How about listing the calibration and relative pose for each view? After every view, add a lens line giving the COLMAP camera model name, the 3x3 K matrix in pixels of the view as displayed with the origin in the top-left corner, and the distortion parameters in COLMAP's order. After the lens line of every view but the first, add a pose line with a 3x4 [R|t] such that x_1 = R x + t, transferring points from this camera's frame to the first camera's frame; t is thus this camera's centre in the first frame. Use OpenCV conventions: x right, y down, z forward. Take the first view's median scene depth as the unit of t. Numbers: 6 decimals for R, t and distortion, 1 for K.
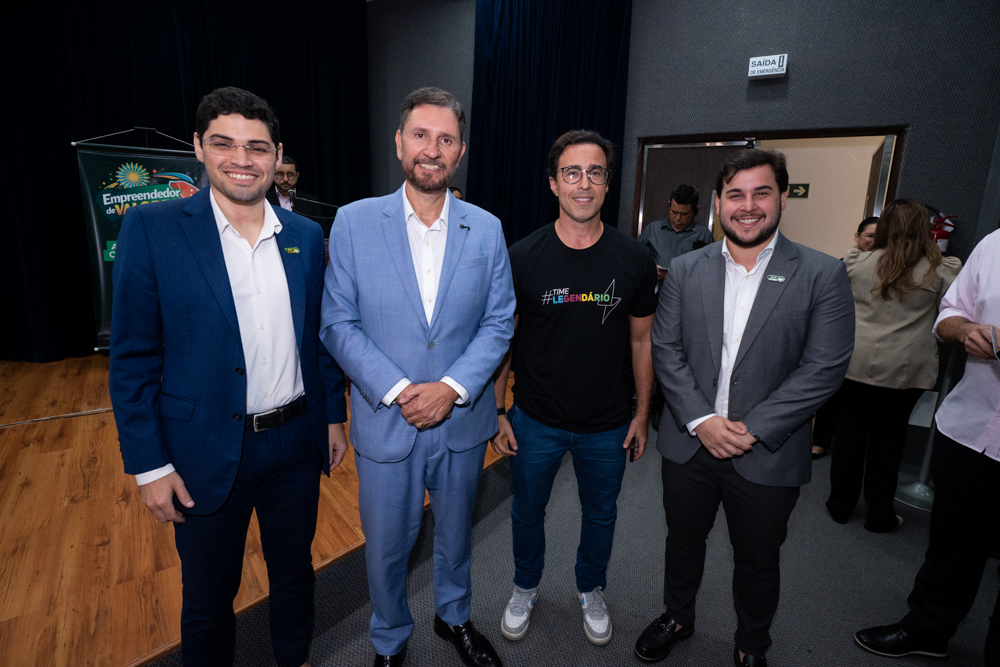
lens RADIAL K [[424.8, 0, 500.5], [0, 424.8, 303.6], [0, 0, 1]] dist [-0.029535, 0.000116]
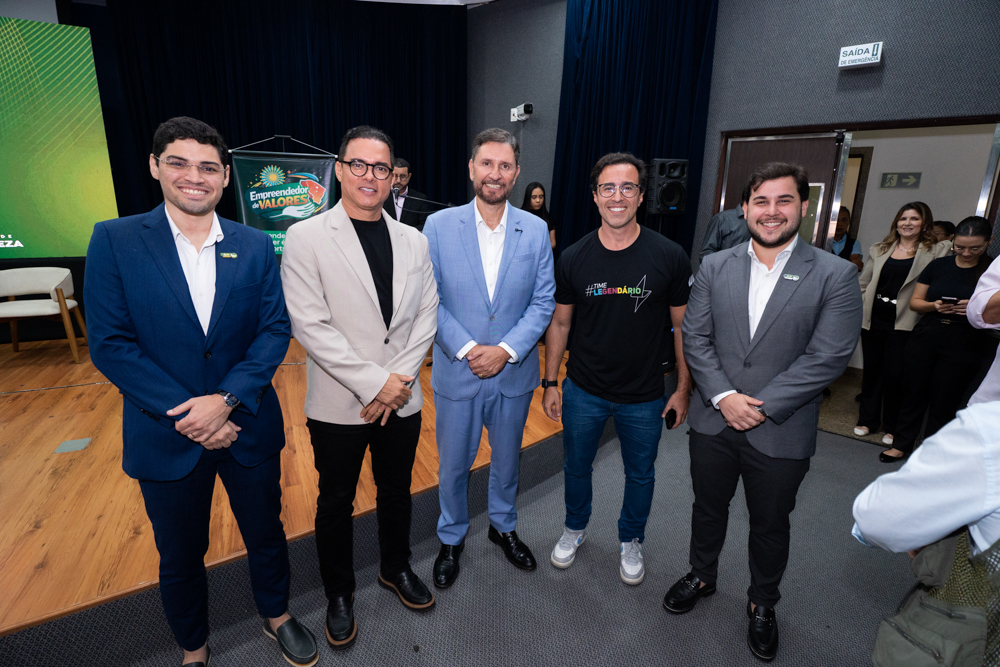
lens RADIAL K [[424.8, 0, 500.5], [0, 424.8, 303.6], [0, 0, 1]] dist [-0.029535, 0.000116]
pose [[0.969680, 0.049007, -0.239416, 0.169840], [-0.040059, 0.998310, 0.042100, -0.004071], [0.241074, -0.031233, 0.970004, -0.277431]]
